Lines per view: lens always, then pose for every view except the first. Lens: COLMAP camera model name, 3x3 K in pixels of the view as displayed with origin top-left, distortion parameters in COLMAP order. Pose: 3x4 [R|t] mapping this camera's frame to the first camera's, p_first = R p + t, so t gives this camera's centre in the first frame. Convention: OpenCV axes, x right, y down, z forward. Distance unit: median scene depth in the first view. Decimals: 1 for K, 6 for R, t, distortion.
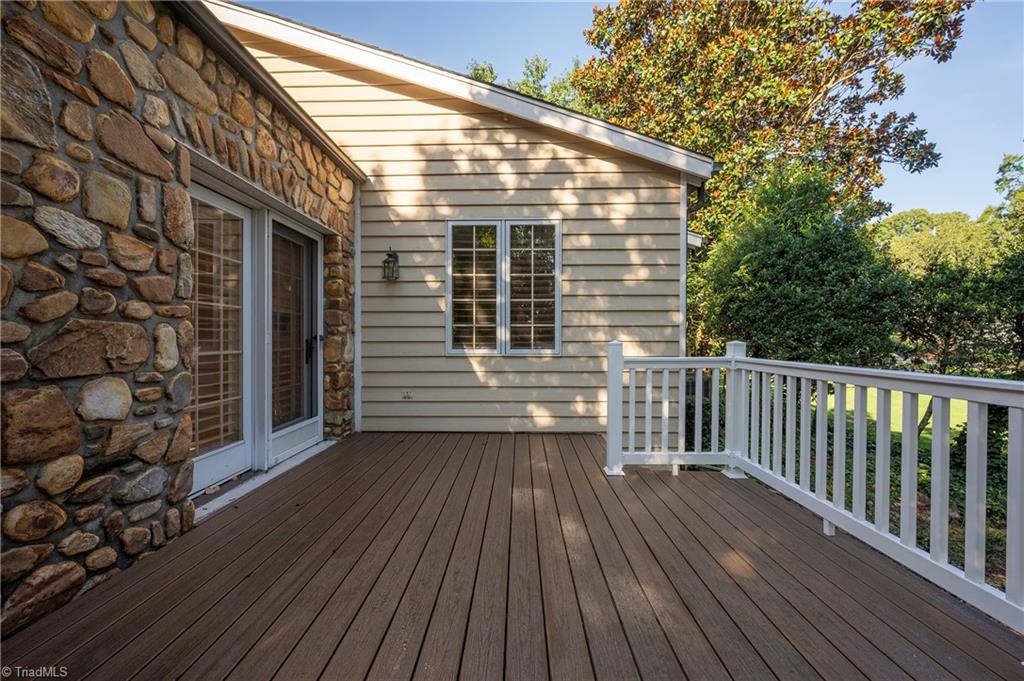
lens RADIAL K [[398.3, 0, 511.4], [0, 398.3, 339.9], [0, 0, 1]] dist [-0.001434, 0.000539]
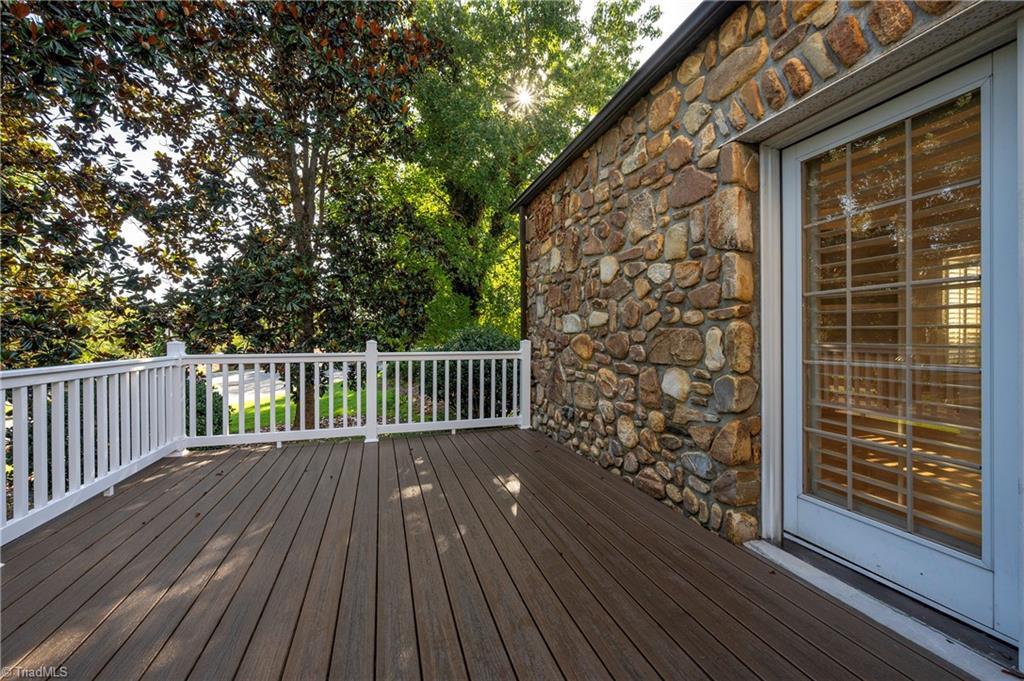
lens RADIAL K [[398.3, 0, 505.2], [0, 398.3, 338.0], [0, 0, 1]] dist [-0.001434, 0.000539]
pose [[-0.948704, 0.000230, -0.316166, 0.004298], [-0.002165, 0.999972, 0.007225, -0.018489], [0.316159, 0.007539, -0.948676, 2.007621]]
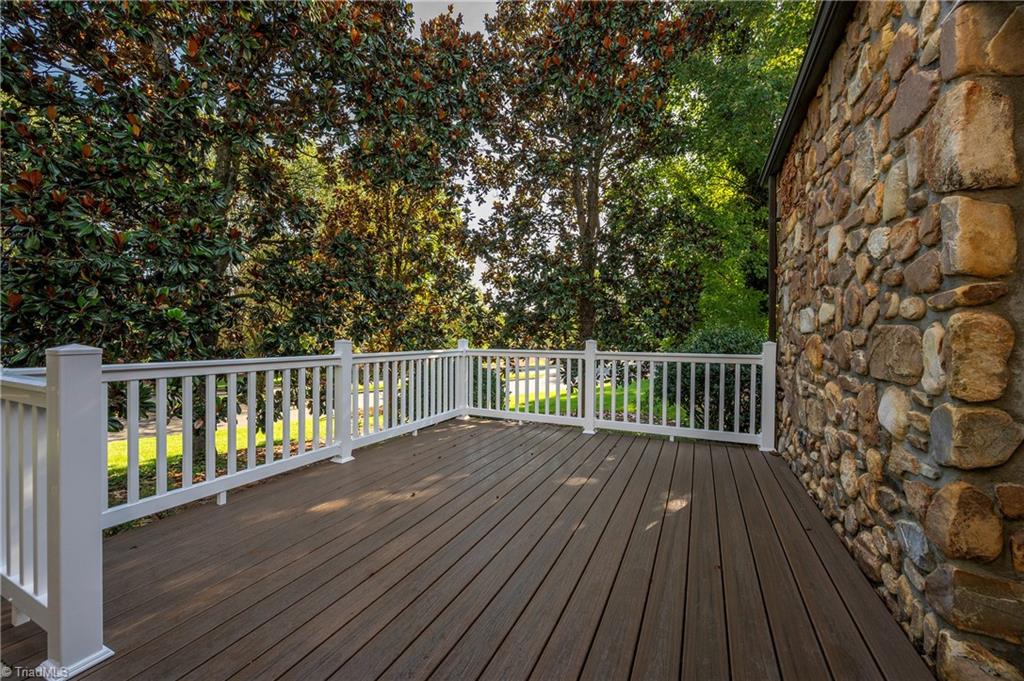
lens RADIAL K [[398.3, 0, 515.1], [0, 398.3, 338.5], [0, 0, 1]] dist [-0.001434, 0.000539]
pose [[-0.914162, -0.008693, 0.405255, -0.550669], [-0.004945, 0.999935, 0.010294, -0.019065], [-0.405318, 0.007406, -0.914146, 2.044964]]
